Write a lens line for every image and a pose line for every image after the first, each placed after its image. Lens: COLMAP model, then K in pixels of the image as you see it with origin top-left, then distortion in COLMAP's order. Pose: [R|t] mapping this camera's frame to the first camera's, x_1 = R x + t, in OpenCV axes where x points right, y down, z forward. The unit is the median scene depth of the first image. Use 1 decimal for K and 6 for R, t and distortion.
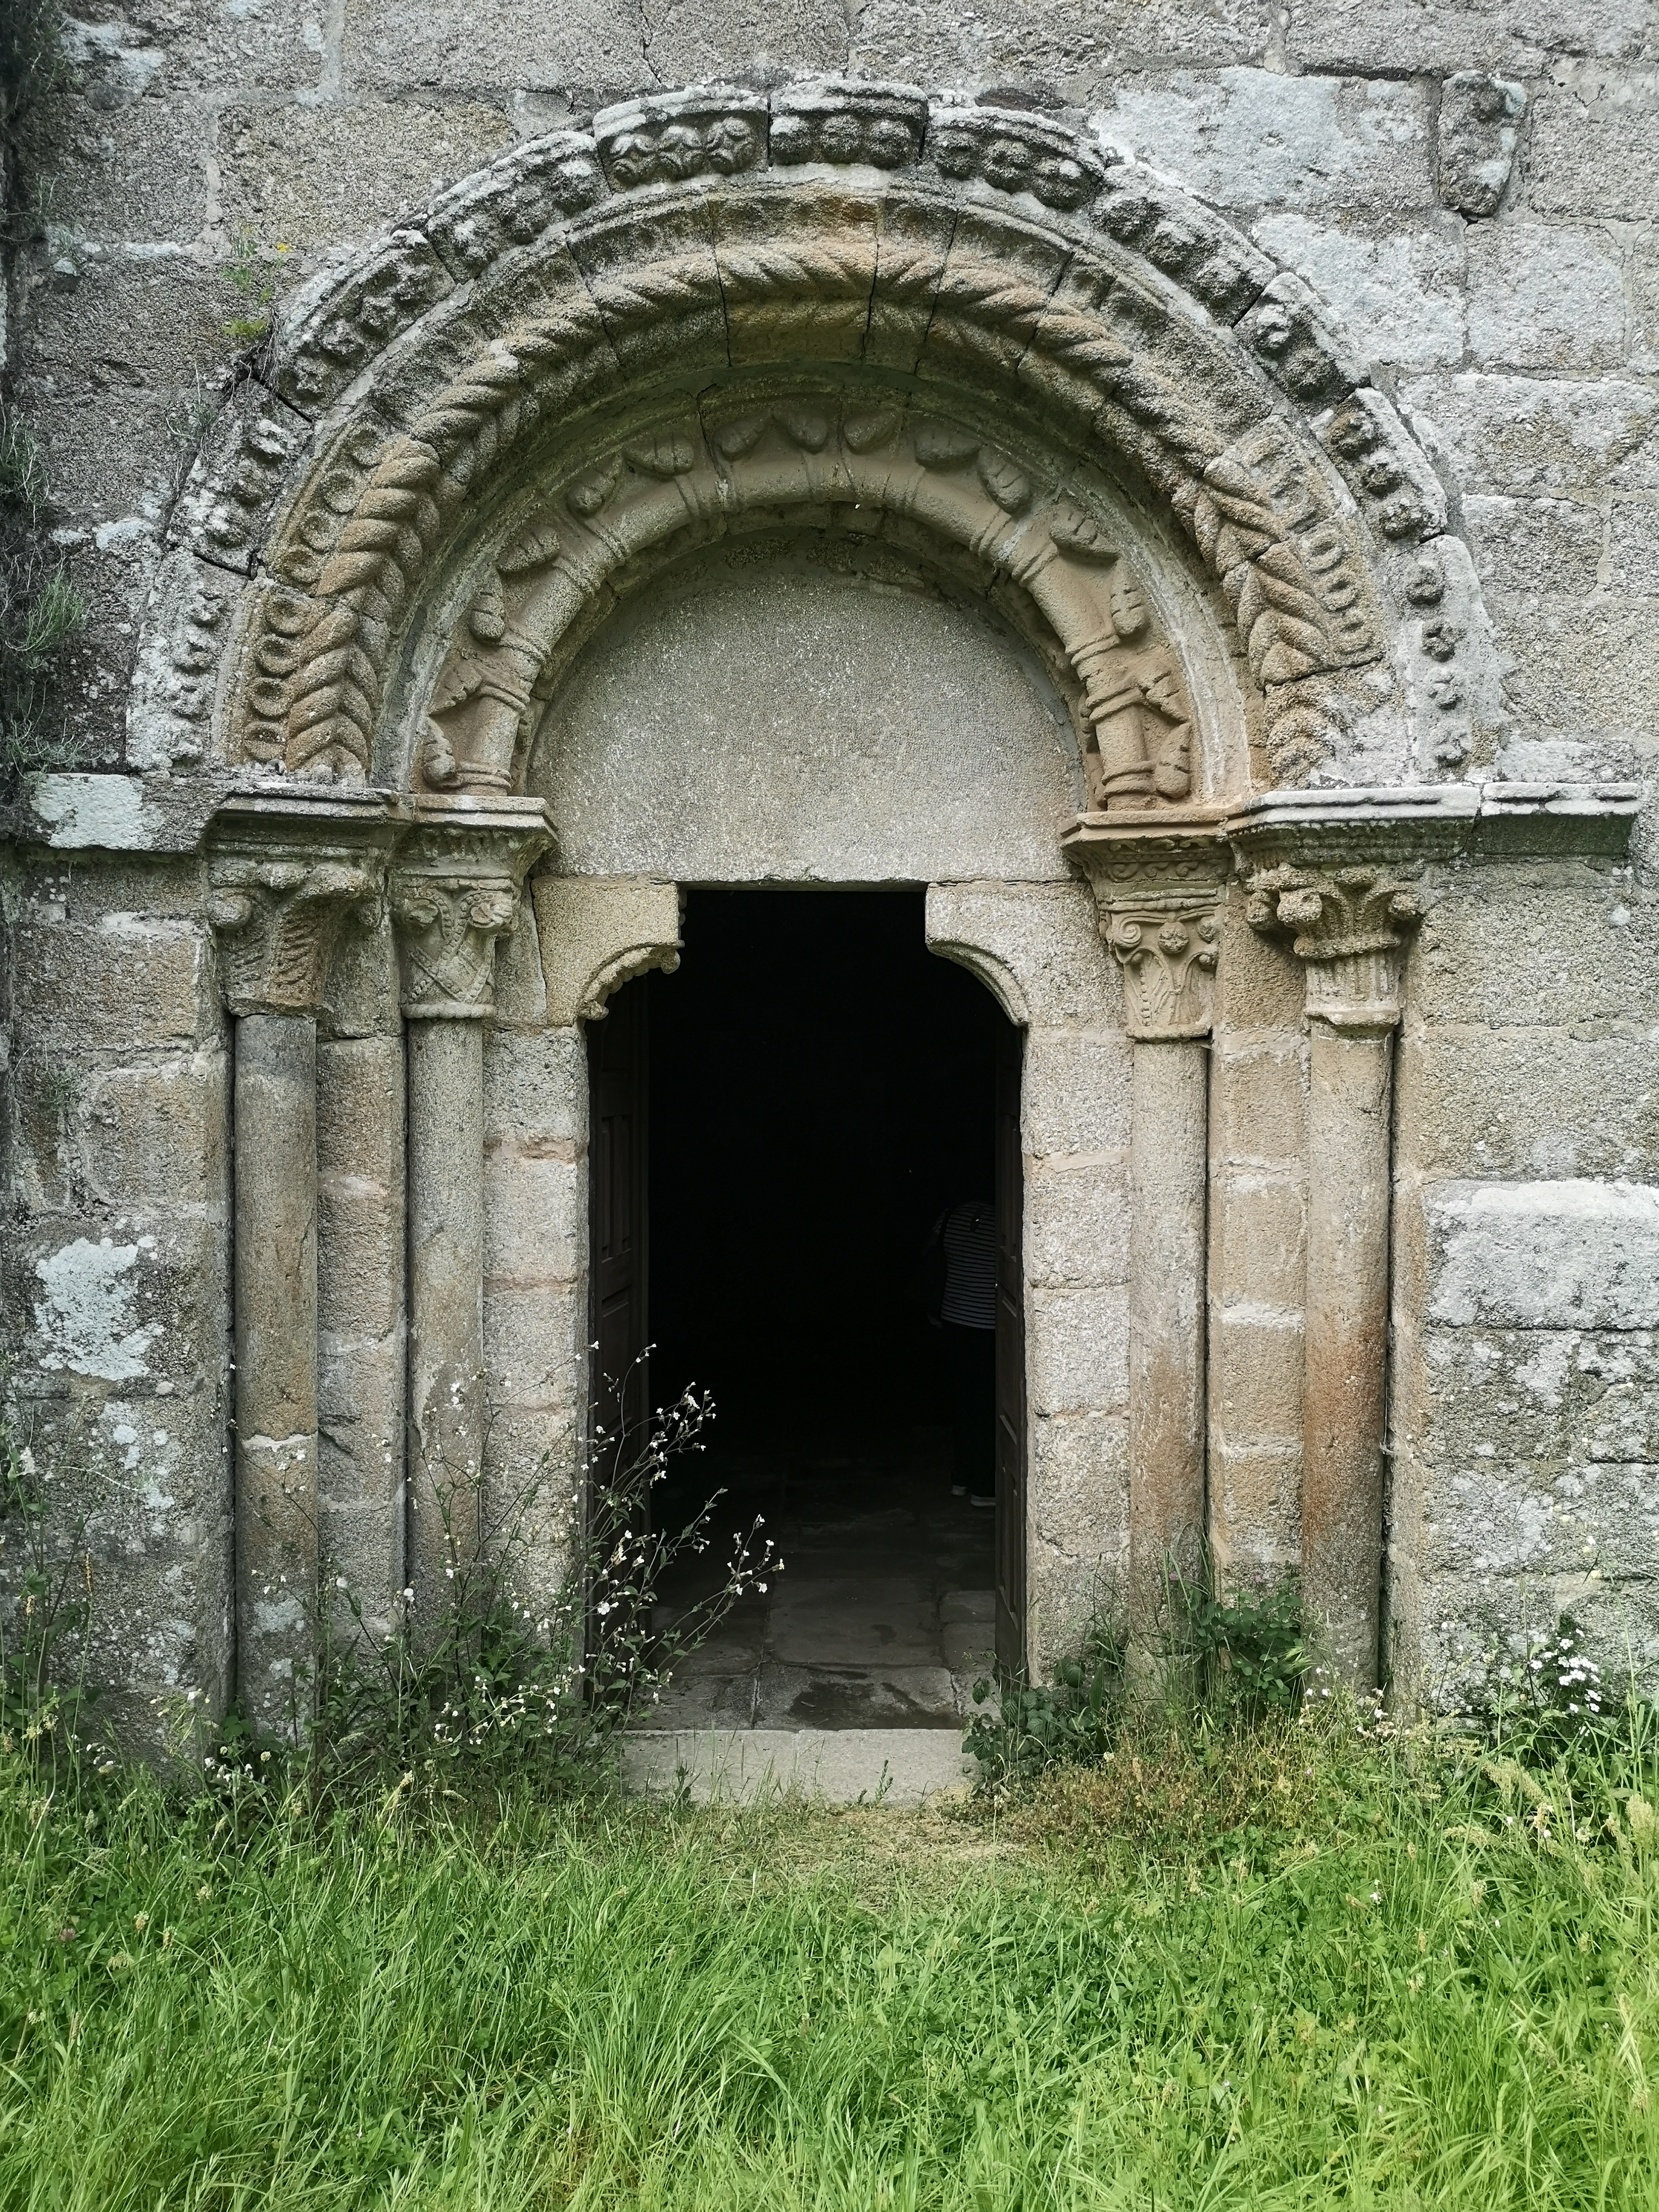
lens RADIAL K [[1741.1, 0, 838.9], [0, 1741.1, 1116.0], [0, 0, 1]] dist [0.013788, -0.023628]
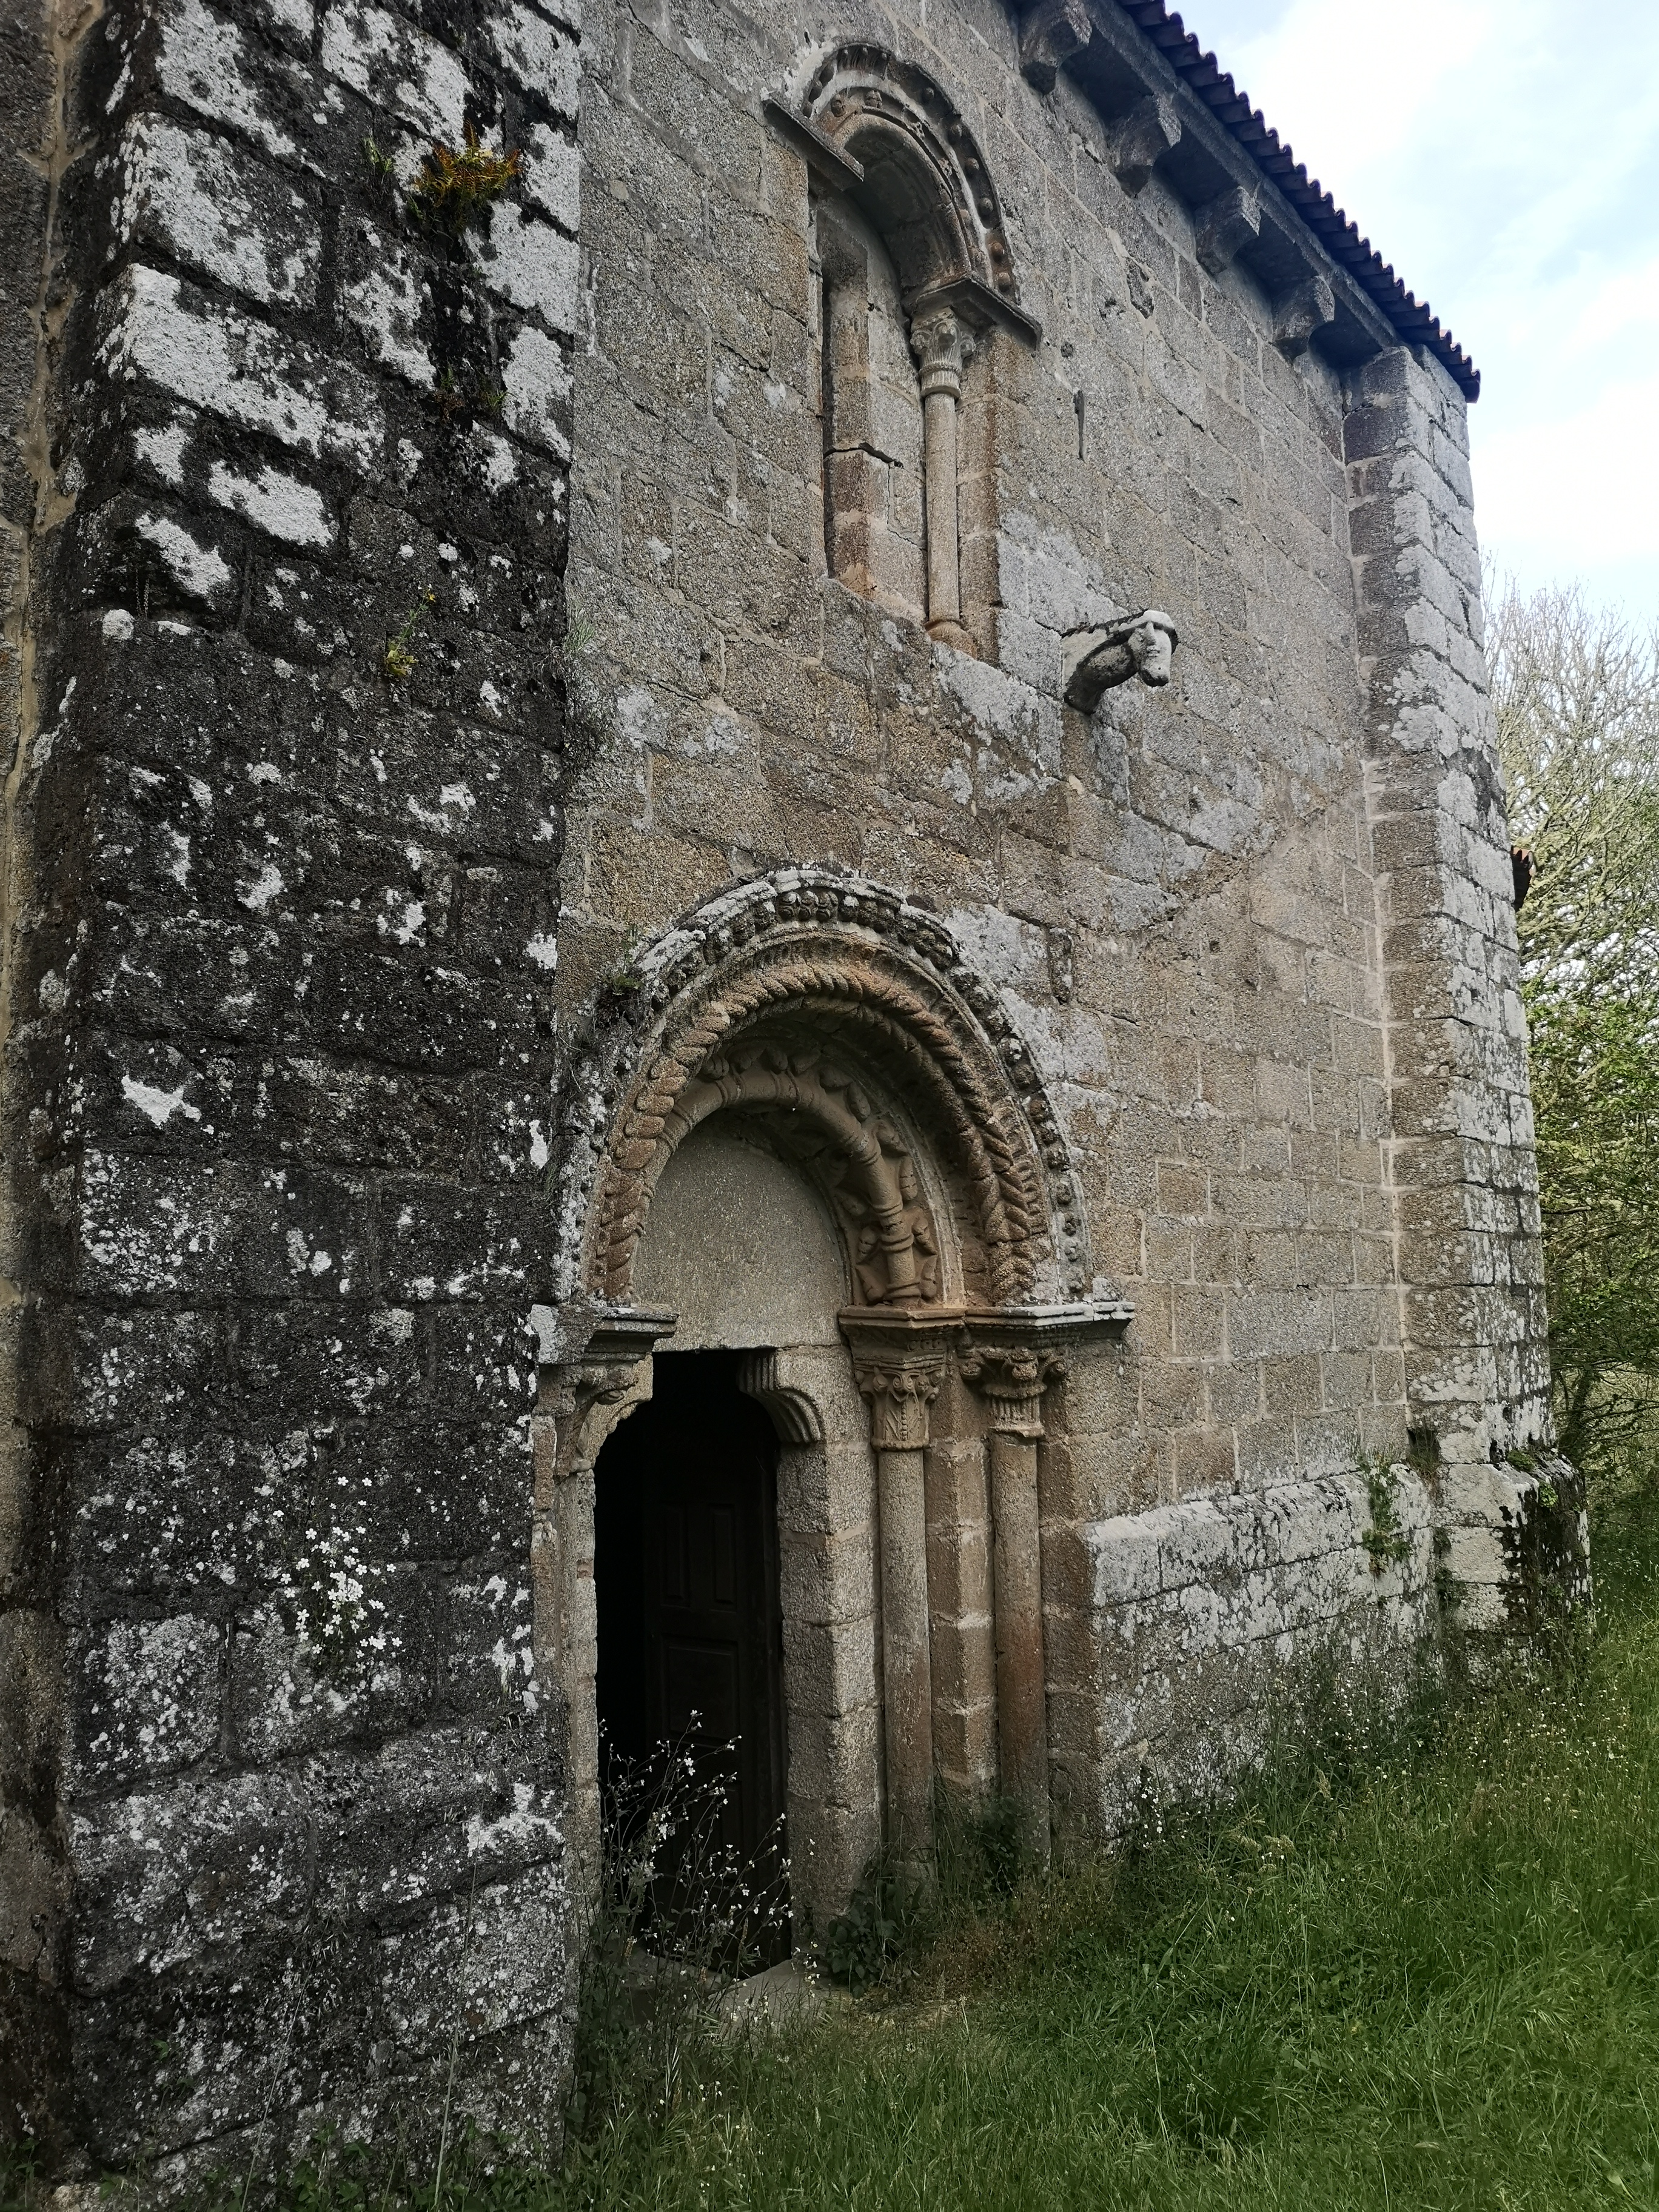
lens RADIAL K [[1754.2, 0, 829.5], [0, 1754.2, 1106.0], [0, 0, 1]] dist [0.075908, -0.144101]
pose [[0.635867, 0.079763, 0.767666, -1.239810], [0.050956, 0.988137, -0.144878, -0.138433], [-0.770115, 0.131240, 0.624259, 0.018393]]
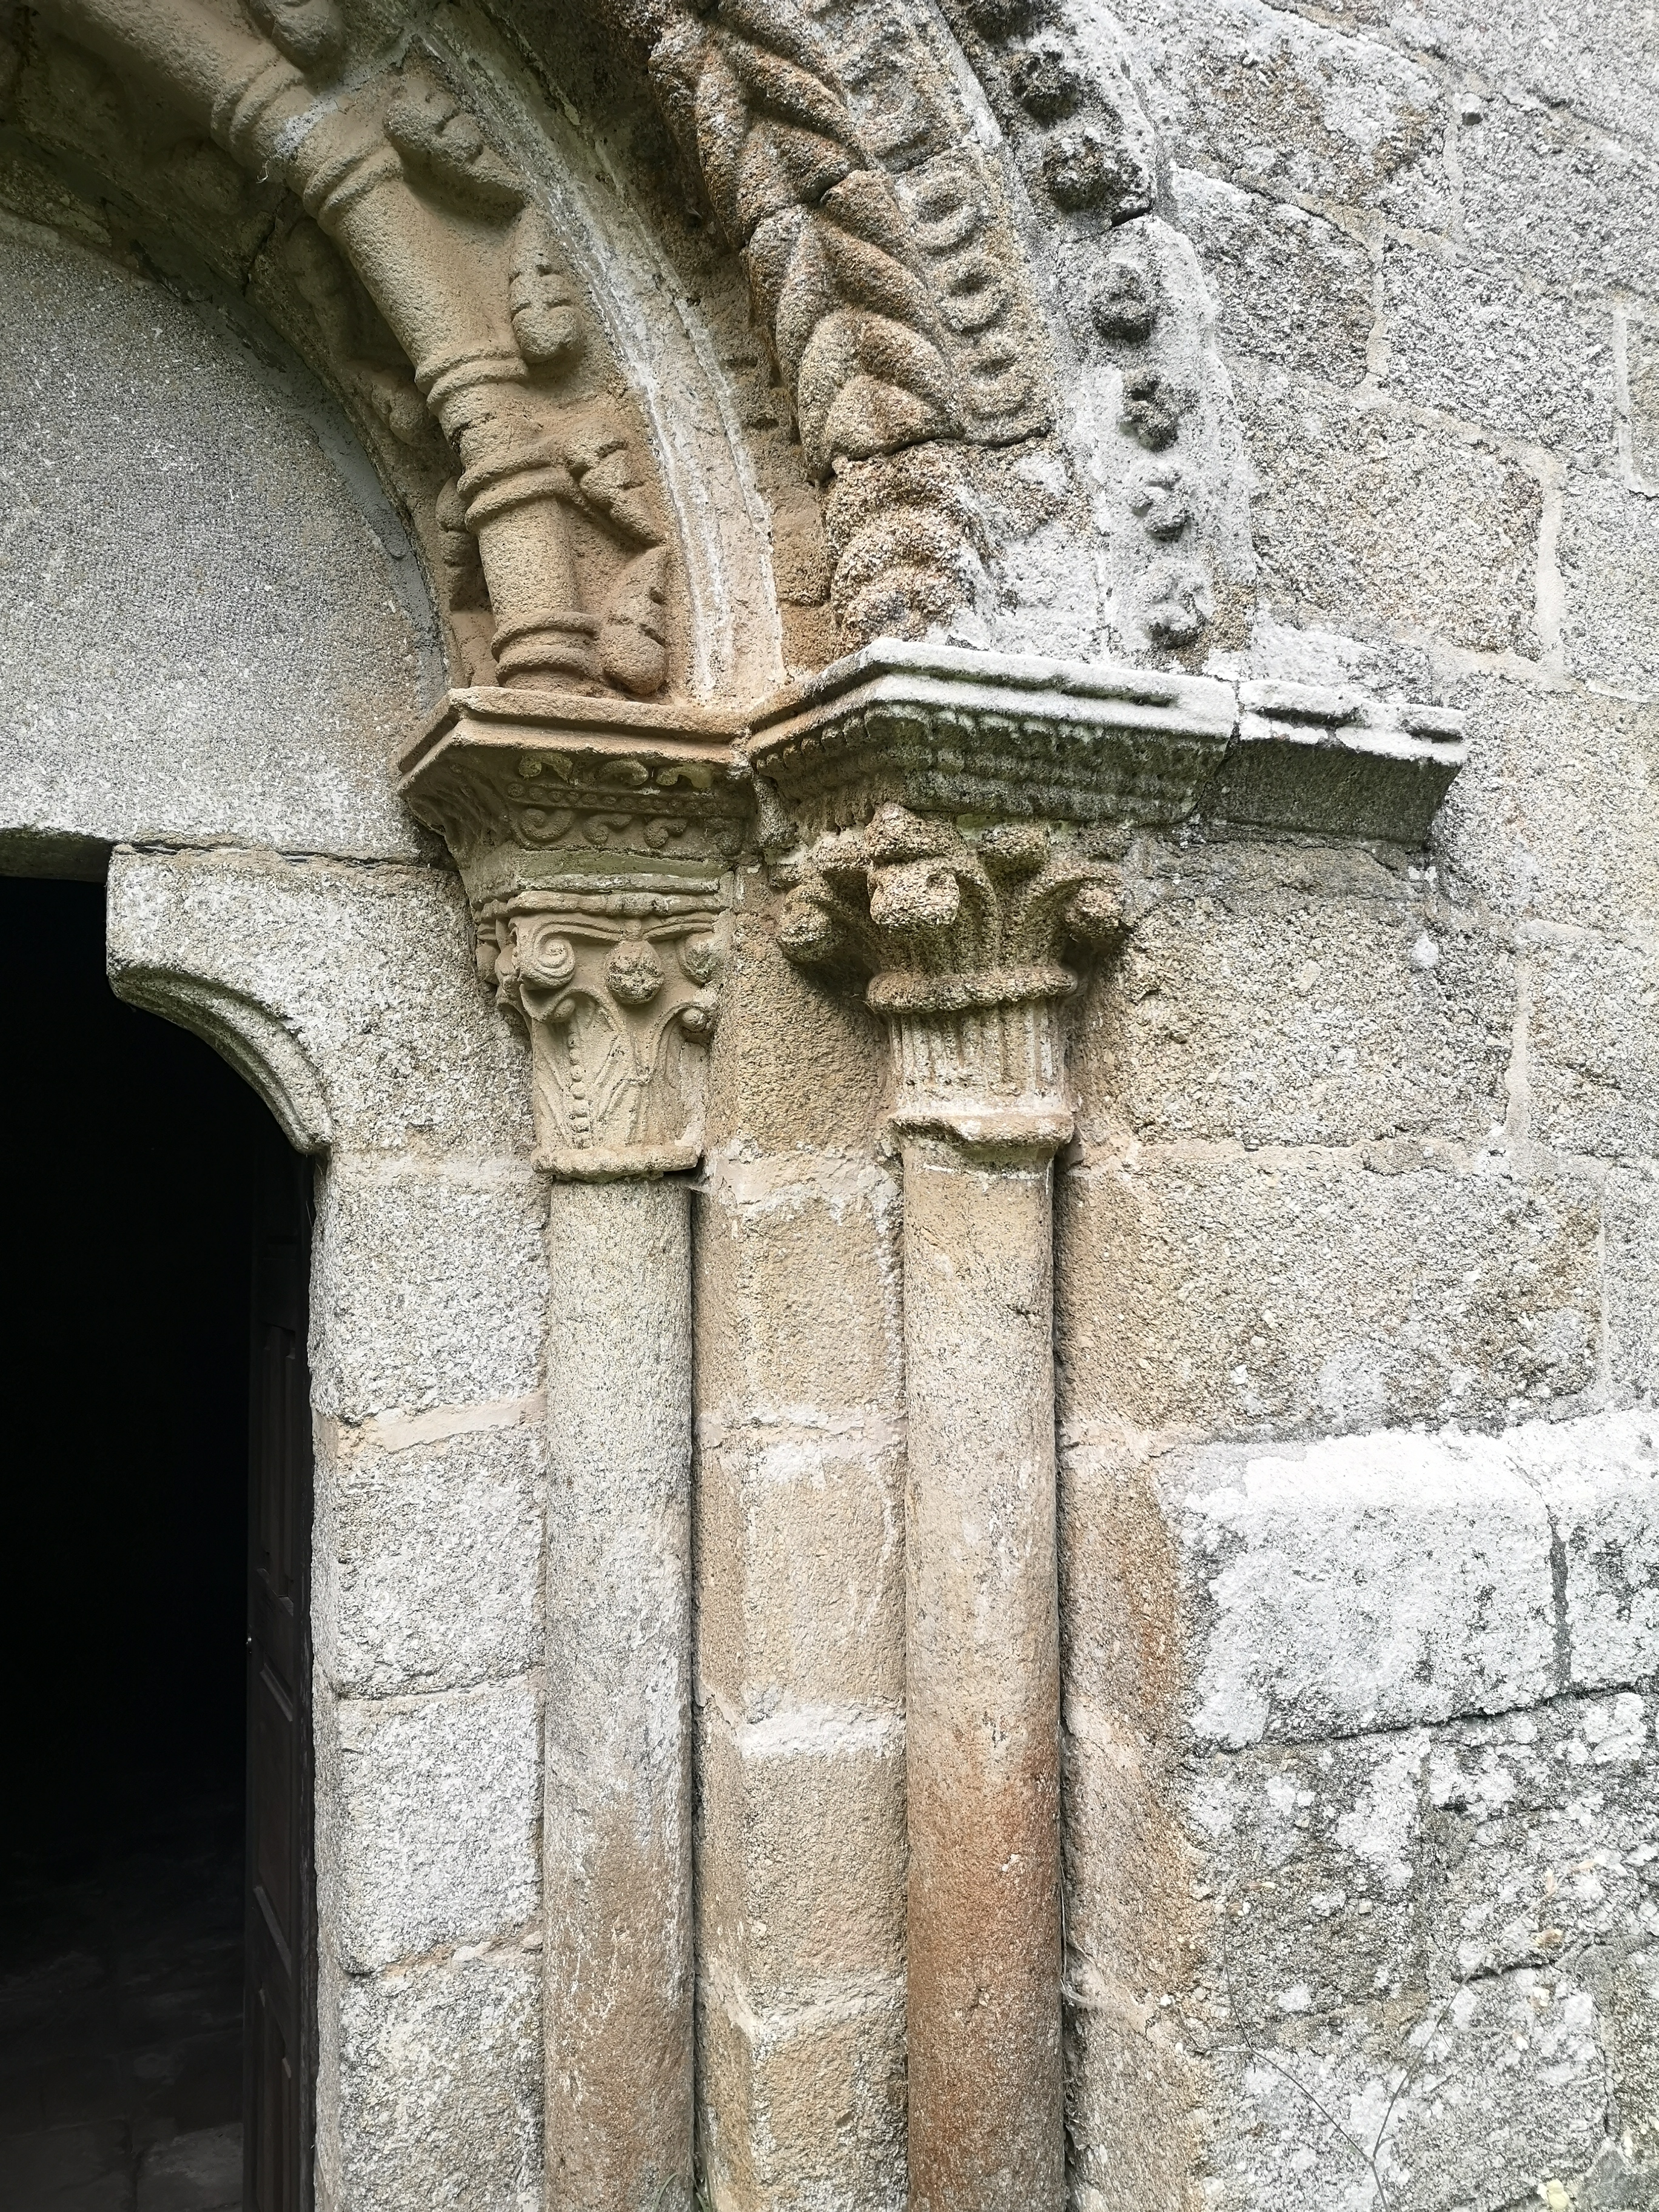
lens RADIAL K [[1702.5, 0, 782.3], [0, 1702.5, 1122.2], [0, 0, 1]] dist [0.005113, -0.005283]
pose [[0.920067, 0.015882, 0.391438, 0.044453], [0.023078, 0.995245, -0.094626, -0.013001], [-0.391080, 0.096096, 0.915326, 0.587490]]
